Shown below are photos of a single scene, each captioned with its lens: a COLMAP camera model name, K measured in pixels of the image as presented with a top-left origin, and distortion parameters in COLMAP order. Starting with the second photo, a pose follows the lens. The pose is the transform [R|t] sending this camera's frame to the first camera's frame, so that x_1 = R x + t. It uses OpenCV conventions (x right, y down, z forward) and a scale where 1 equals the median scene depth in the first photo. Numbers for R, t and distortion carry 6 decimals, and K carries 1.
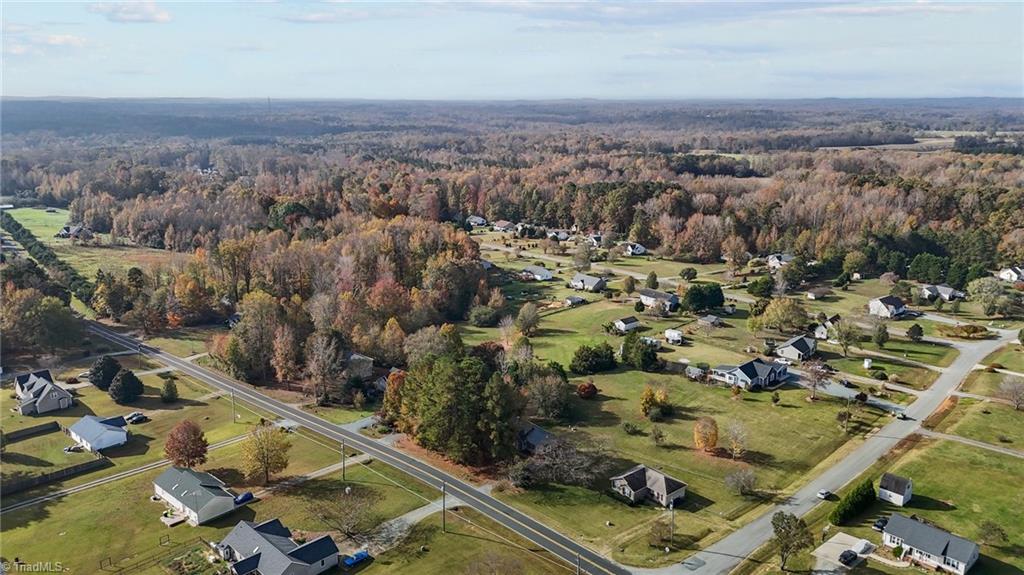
lens RADIAL K [[749.6, 0, 512.0], [0, 749.6, 287.5], [0, 0, 1]] dist [0.104827, -0.133923]
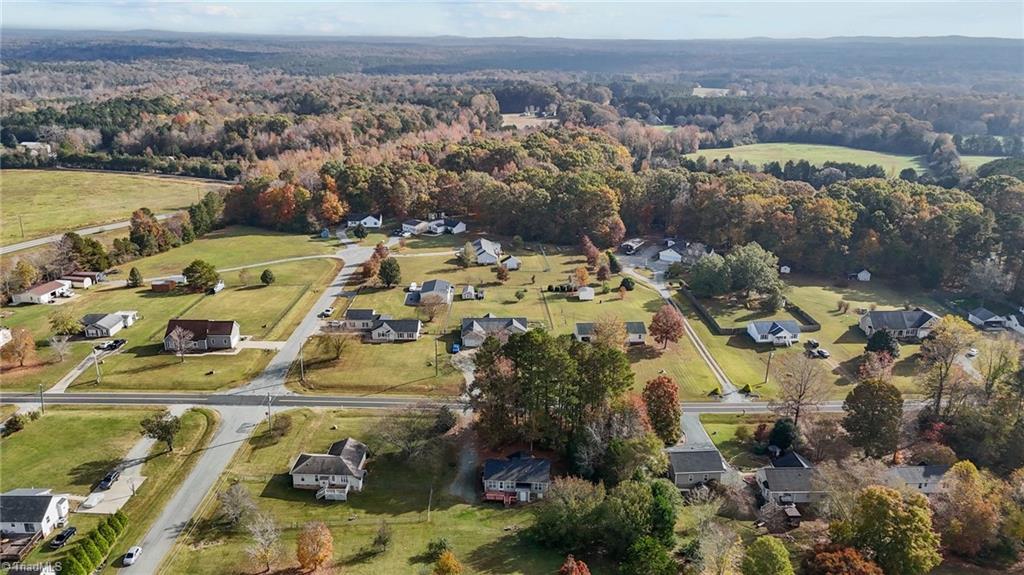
lens RADIAL K [[749.6, 0, 512.0], [0, 749.6, 287.5], [0, 0, 1]] dist [0.104827, -0.133923]
pose [[-0.683373, 0.217855, -0.696808, 0.456672], [-0.188572, 0.869382, 0.456745, -0.279239], [0.705296, 0.443525, -0.553030, 1.153130]]
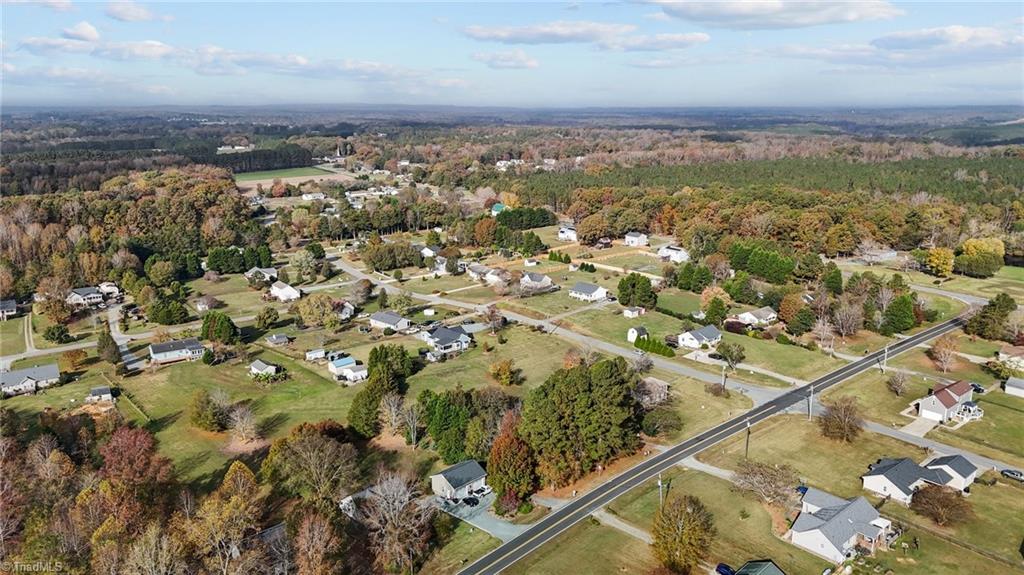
lens RADIAL K [[749.6, 0, 512.0], [0, 749.6, 287.5], [0, 0, 1]] dist [0.104827, -0.133923]
pose [[0.056206, -0.235706, 0.970198, -0.809746], [0.248182, 0.944532, 0.215093, -0.192877], [-0.967082, 0.228696, 0.111586, 0.771672]]
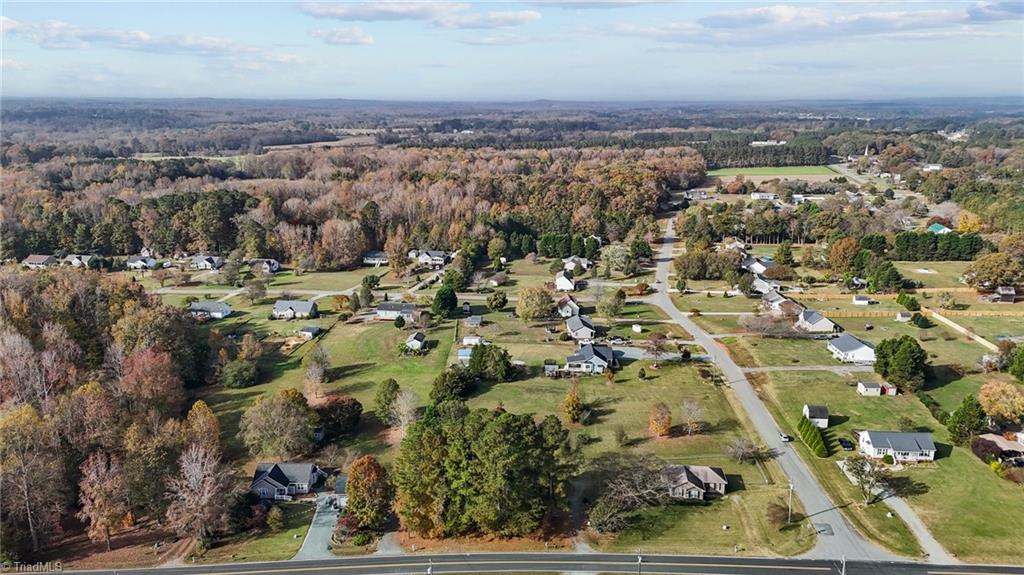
lens RADIAL K [[749.6, 0, 512.0], [0, 749.6, 287.5], [0, 0, 1]] dist [0.104827, -0.133923]
pose [[0.726356, -0.163839, 0.667505, -0.466379], [0.163378, 0.984494, 0.063862, -0.072309], [-0.667618, 0.062670, 0.741861, 0.291548]]
